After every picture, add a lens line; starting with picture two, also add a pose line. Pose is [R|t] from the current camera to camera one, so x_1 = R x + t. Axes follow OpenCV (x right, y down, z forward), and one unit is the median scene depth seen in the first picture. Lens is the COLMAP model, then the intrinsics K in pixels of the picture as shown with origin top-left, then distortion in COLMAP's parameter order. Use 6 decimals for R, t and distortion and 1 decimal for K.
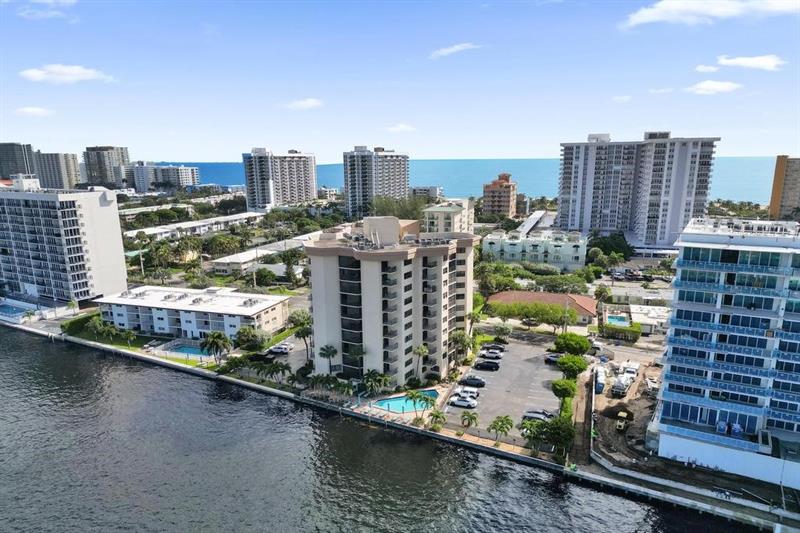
lens RADIAL K [[546.2, 0, 401.2], [0, 546.2, 298.1], [0, 0, 1]] dist [0.065354, -0.072136]
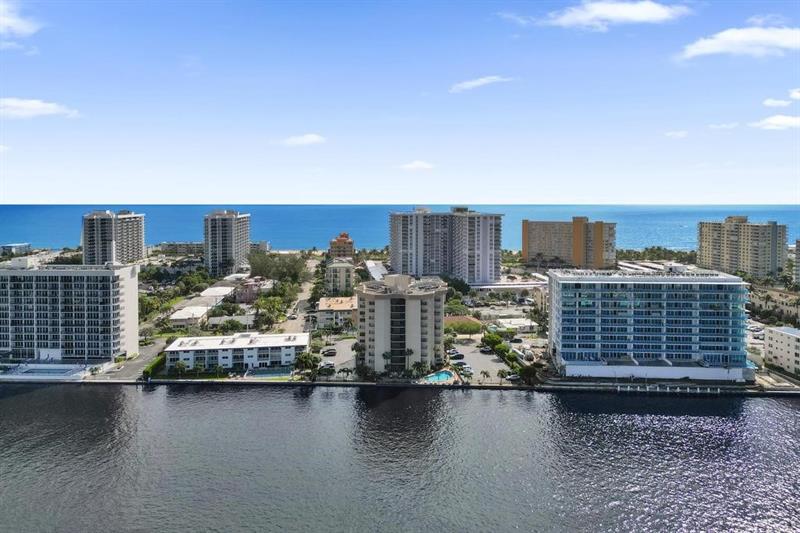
lens RADIAL K [[569.7, 0, 412.1], [0, 569.7, 217.8], [0, 0, 1]] dist [0.010681, 0.002227]
pose [[0.893902, -0.005593, 0.448227, -0.667267], [0.104524, 0.974960, -0.196286, 0.026890], [-0.435905, 0.222311, 0.872103, -0.528902]]
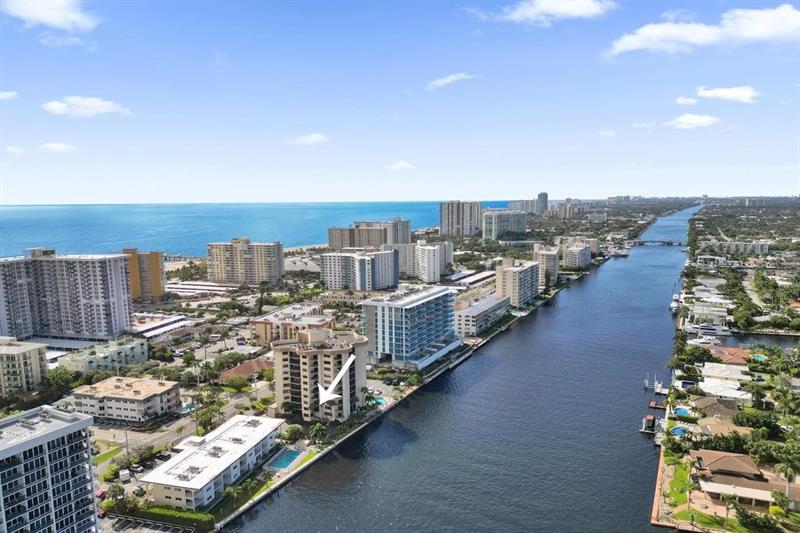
lens RADIAL K [[559.3, 0, 400.5], [0, 559.3, 282.5], [0, 0, 1]] dist [0.080574, -0.078435]
pose [[-0.053776, -0.134463, 0.989458, -1.601998], [0.256522, 0.955777, 0.143828, -0.420543], [-0.965041, 0.261552, -0.016905, 0.596051]]
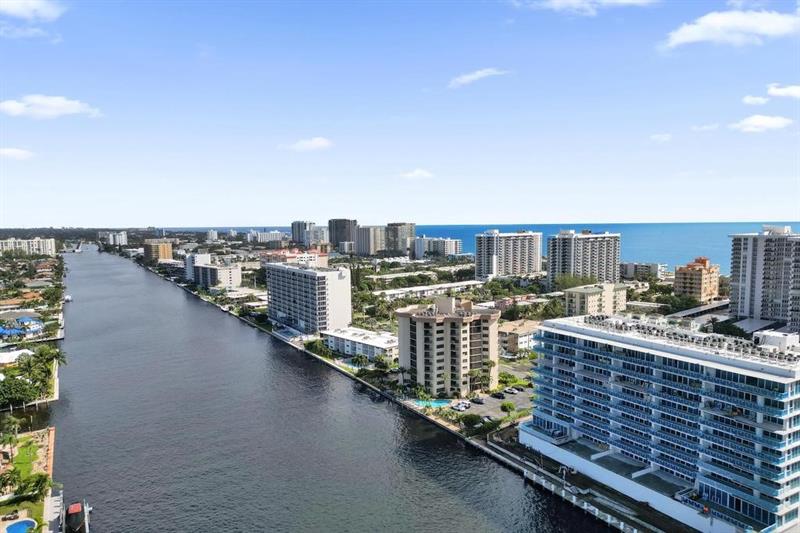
lens RADIAL K [[552.9, 0, 400.0], [0, 552.9, 266.5], [0, 0, 1]] dist [0.064308, -0.047950]
pose [[0.867200, 0.038607, -0.496461, 0.589217], [-0.120291, 0.983705, -0.133622, 0.004513], [0.483212, 0.175597, 0.857713, -0.492327]]
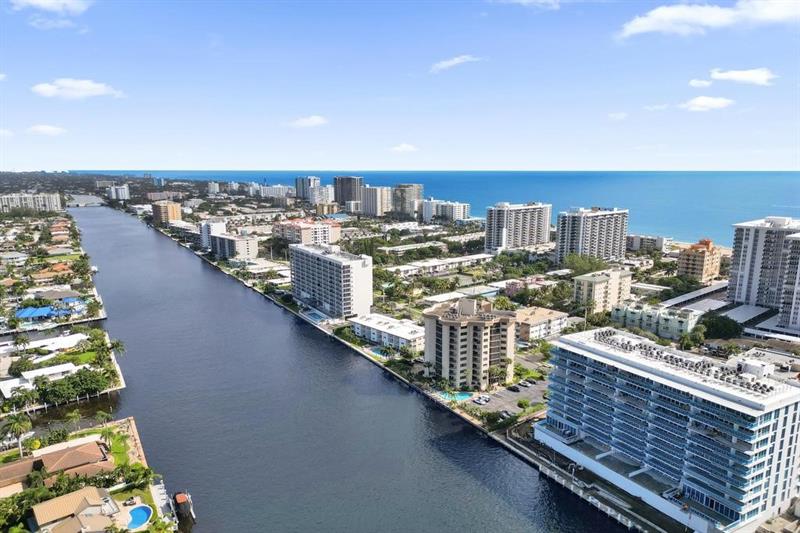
lens RADIAL K [[559.3, 0, 400.5], [0, 559.3, 282.5], [0, 0, 1]] dist [0.080574, -0.078435]
pose [[0.866560, 0.104811, -0.487944, 0.594278], [-0.128376, 0.991612, -0.014989, -0.125615], [0.482280, 0.075629, 0.872746, -0.694111]]
